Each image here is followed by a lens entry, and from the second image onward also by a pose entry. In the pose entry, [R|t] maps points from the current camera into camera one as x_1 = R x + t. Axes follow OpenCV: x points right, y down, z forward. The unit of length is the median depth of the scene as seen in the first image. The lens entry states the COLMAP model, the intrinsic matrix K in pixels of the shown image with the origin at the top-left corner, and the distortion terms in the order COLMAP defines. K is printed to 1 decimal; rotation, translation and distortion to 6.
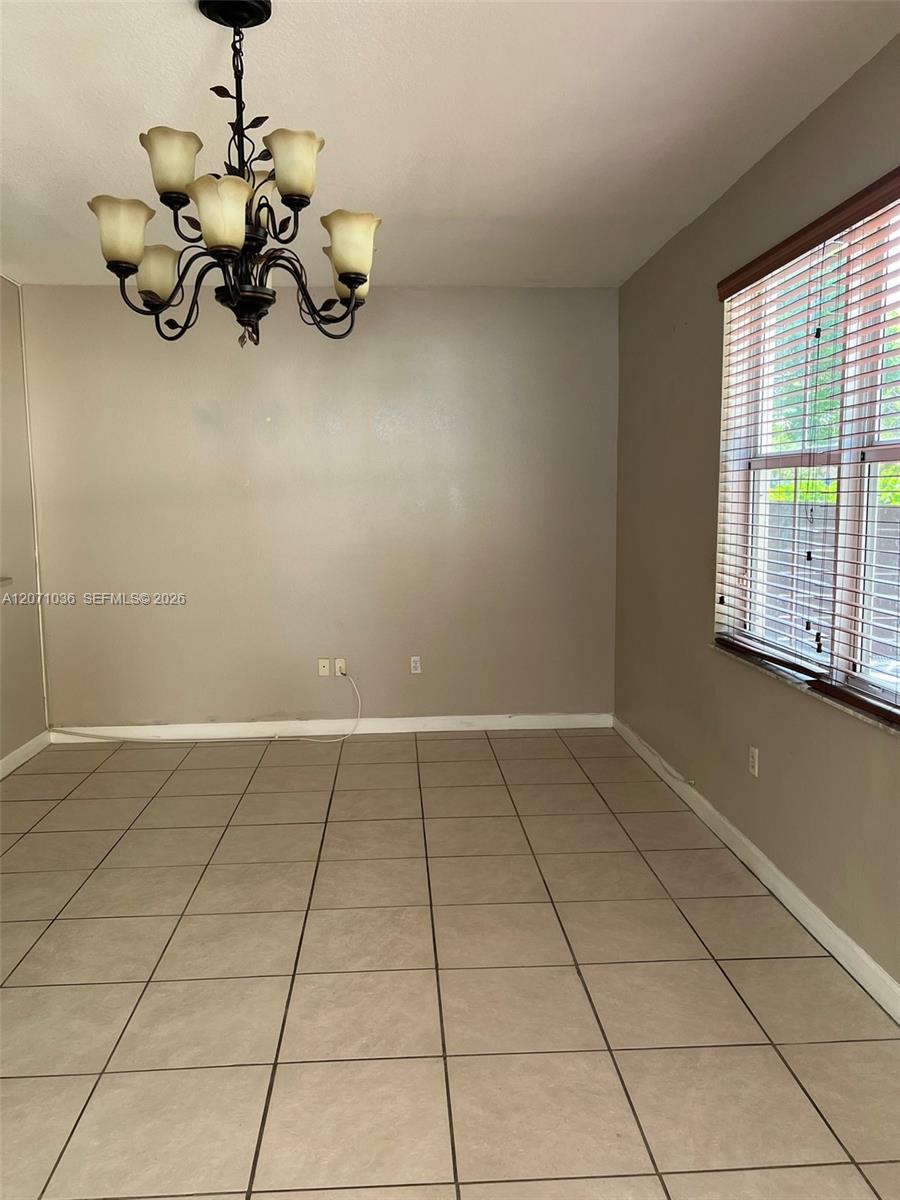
lens RADIAL K [[903.6, 0, 448.3], [0, 903.6, 598.5], [0, 0, 1]] dist [0.064871, 0.000434]
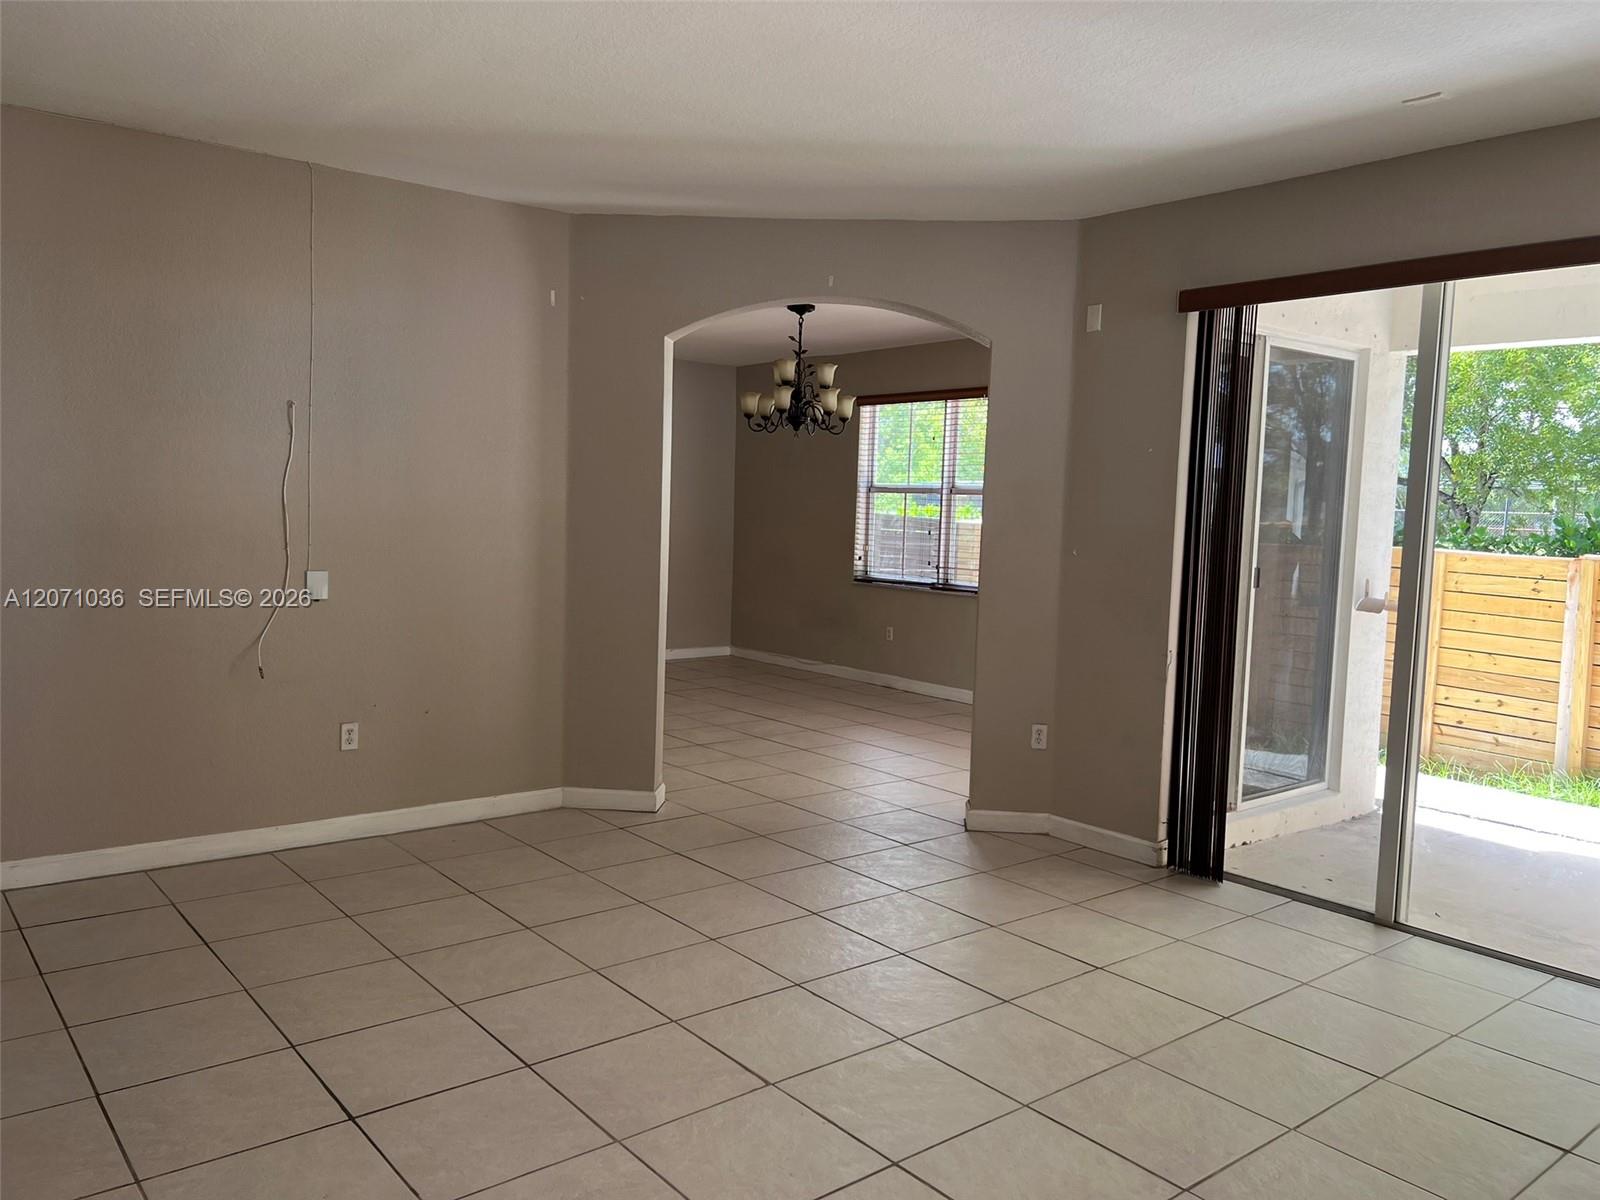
lens RADIAL K [[1204.8, 0, 793.7], [0, 1204.8, 599.8], [0, 0, 1]] dist [0.064871, 0.000434]
pose [[0.802065, -0.012269, 0.597111, -1.368776], [0.029336, 0.999391, -0.018871, 0.136247], [-0.596516, 0.032652, 0.801937, -0.993085]]
